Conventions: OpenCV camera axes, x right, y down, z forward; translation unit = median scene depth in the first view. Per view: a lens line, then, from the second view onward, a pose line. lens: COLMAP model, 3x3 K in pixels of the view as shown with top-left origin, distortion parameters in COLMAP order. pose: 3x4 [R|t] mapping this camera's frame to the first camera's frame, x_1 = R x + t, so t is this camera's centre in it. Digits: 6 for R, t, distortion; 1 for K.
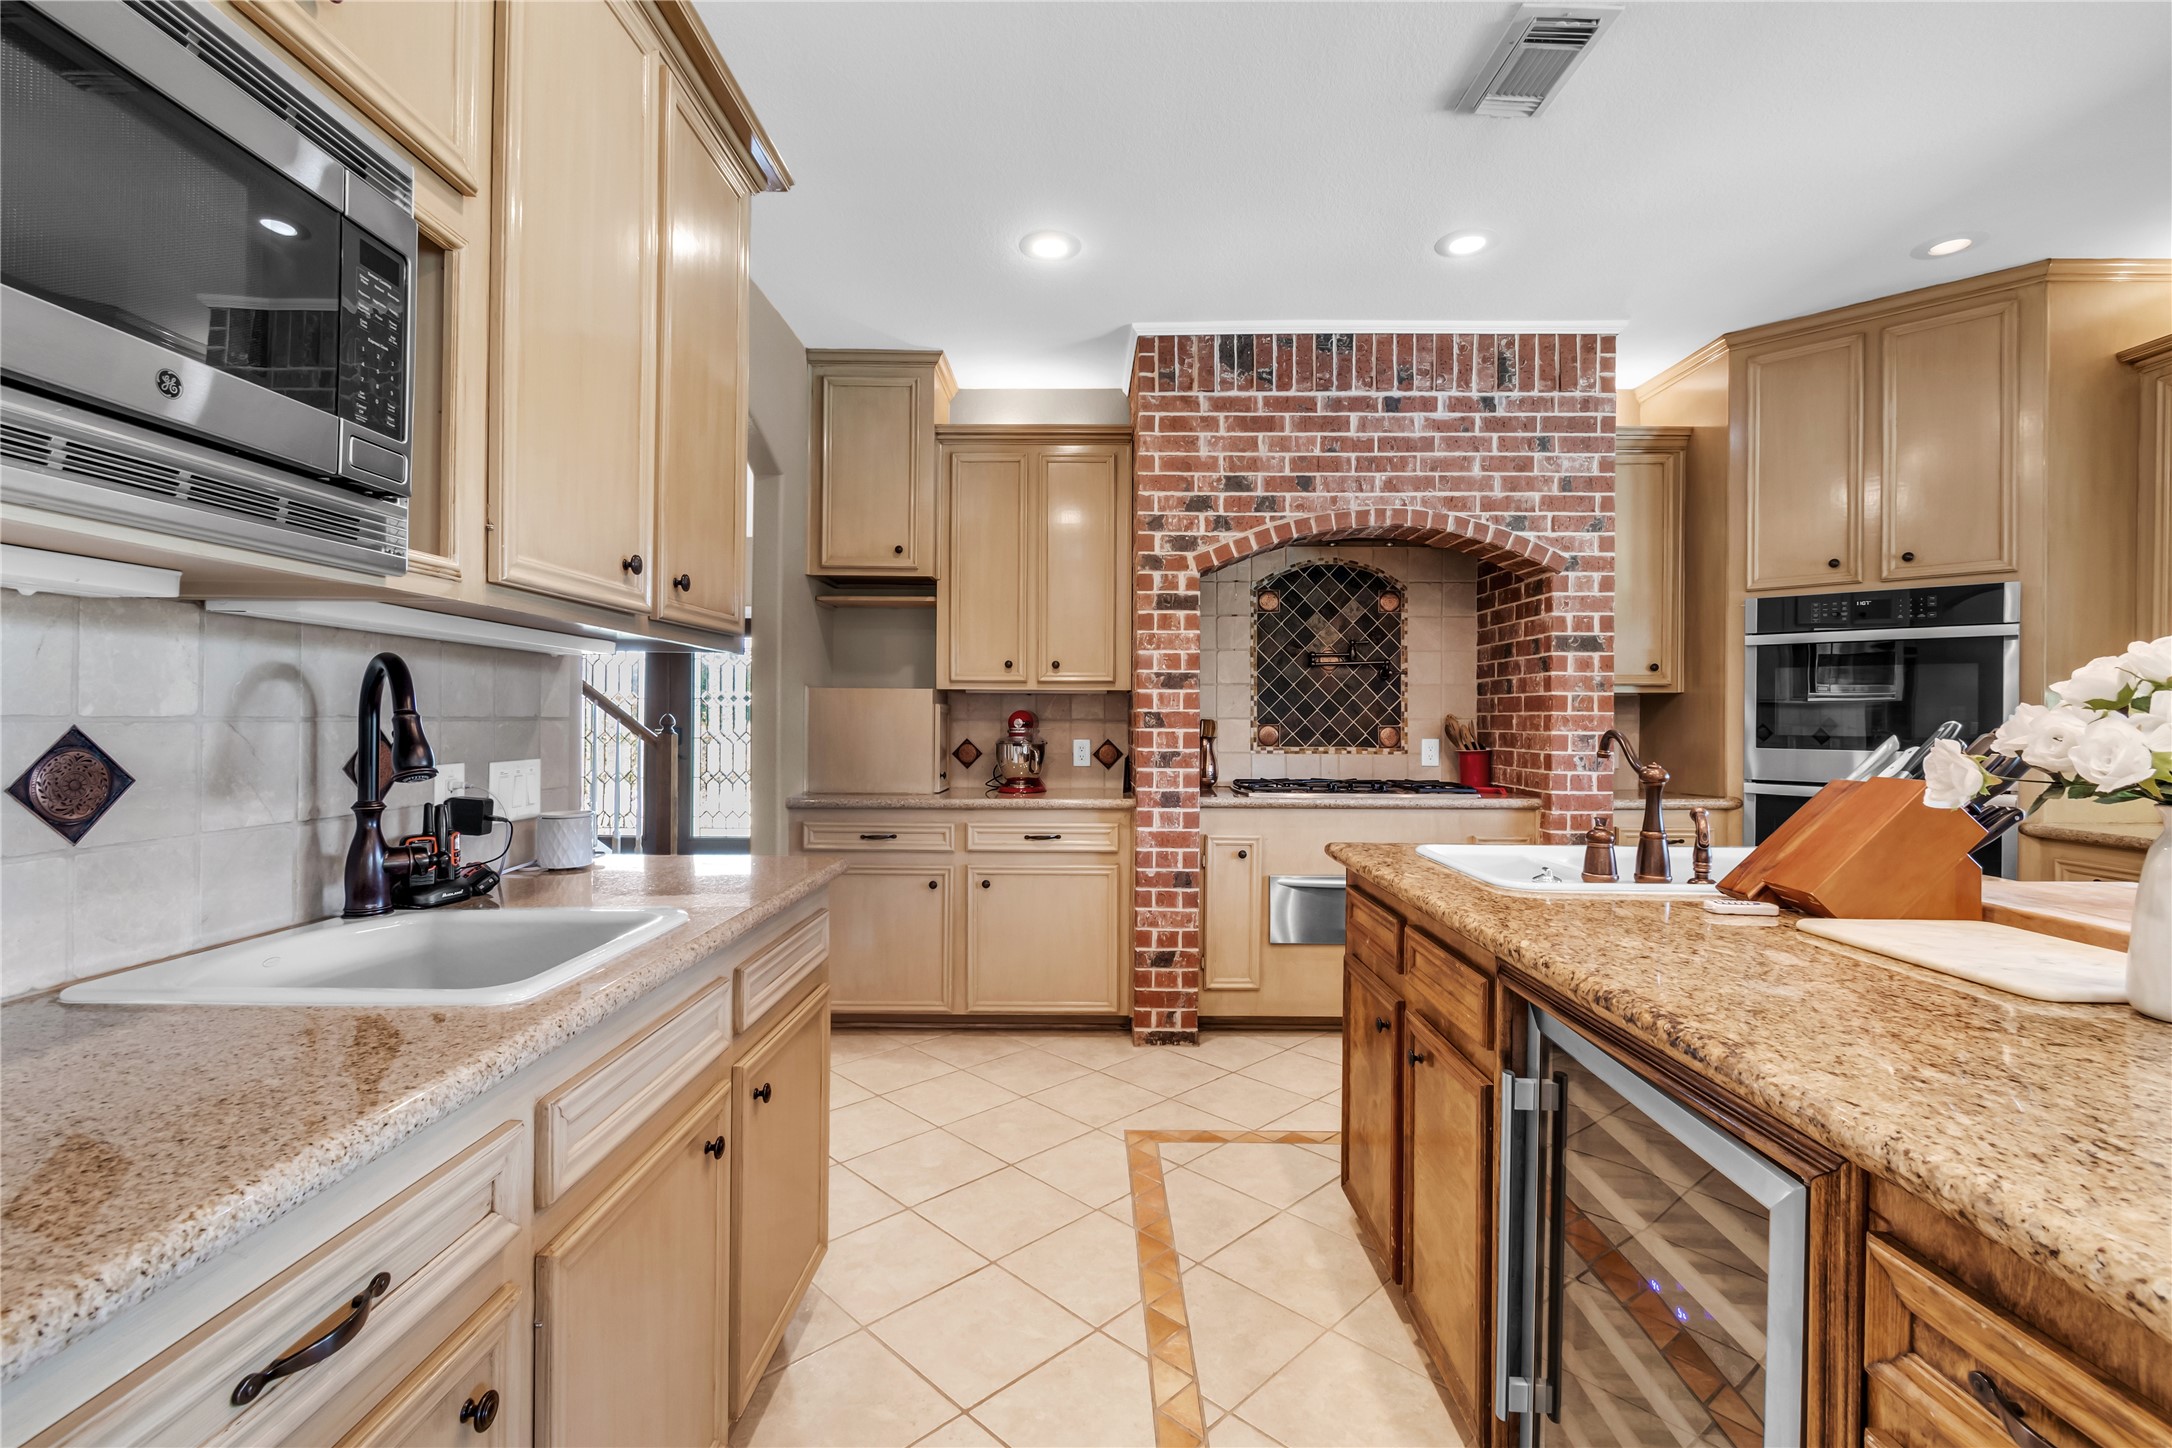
lens RADIAL K [[962.6, 0, 1087.1], [0, 962.6, 722.5], [0, 0, 1]] dist [0.000524, -0.000029]
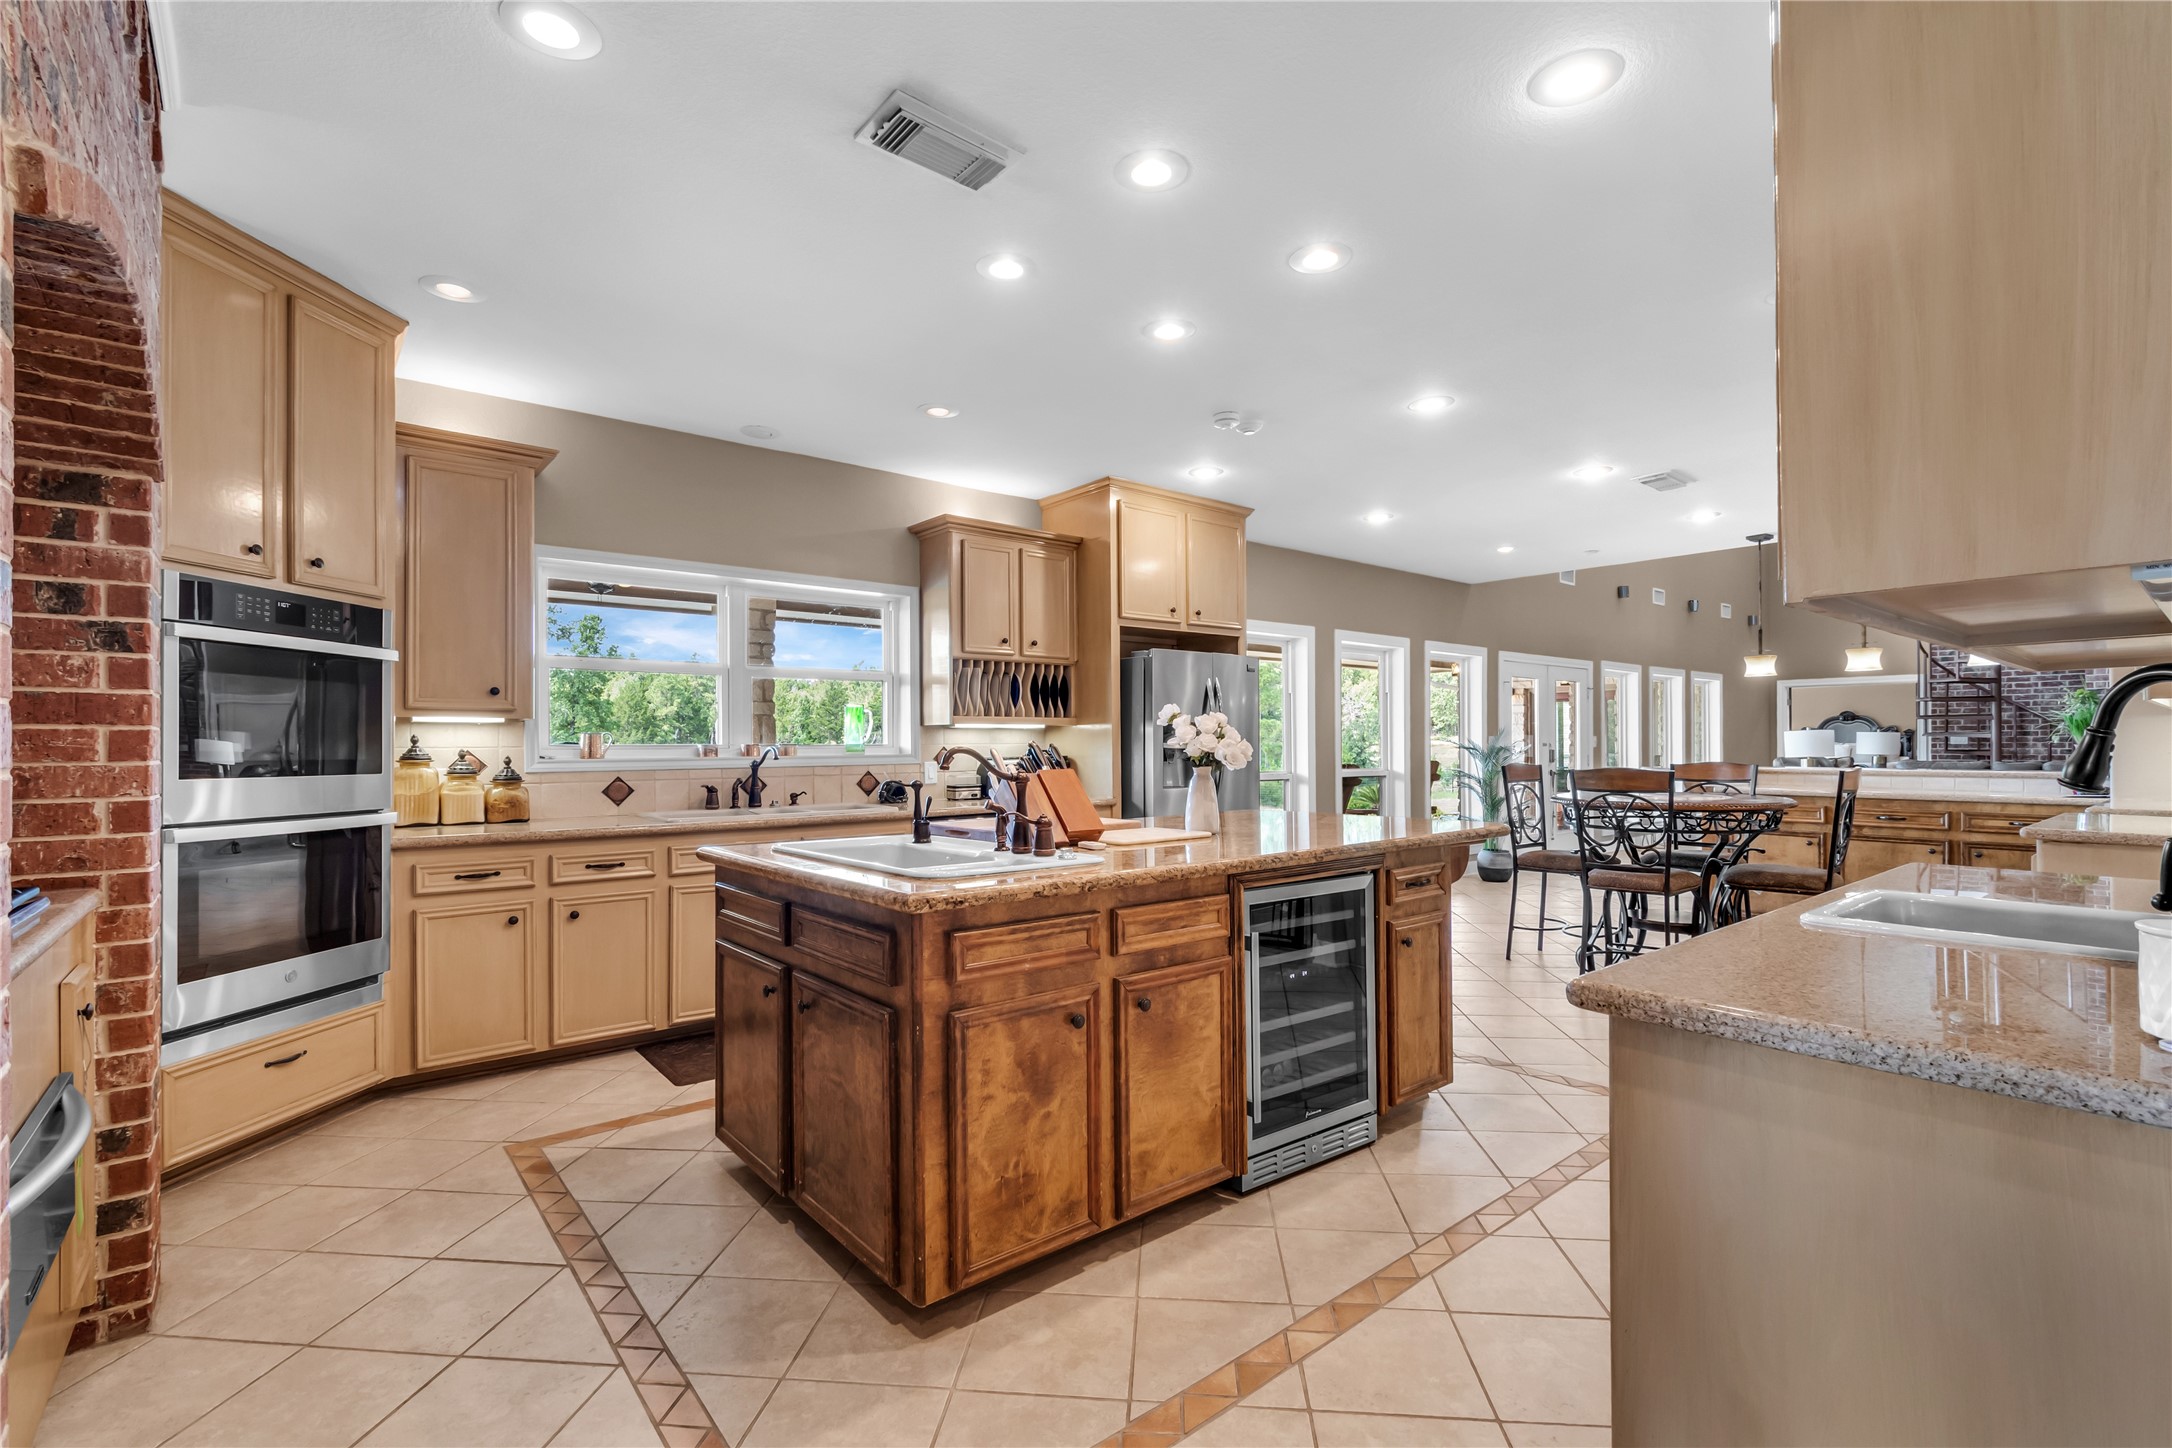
lens RADIAL K [[966.0, 0, 1089.7], [0, 966.0, 739.6], [0, 0, 1]] dist [-0.000422, -0.000073]
pose [[-0.638727, 0.002006, 0.769431, -0.298727], [0.002842, 0.999996, -0.000249, -0.000680], [-0.769428, 0.002028, -0.638730, 0.931443]]
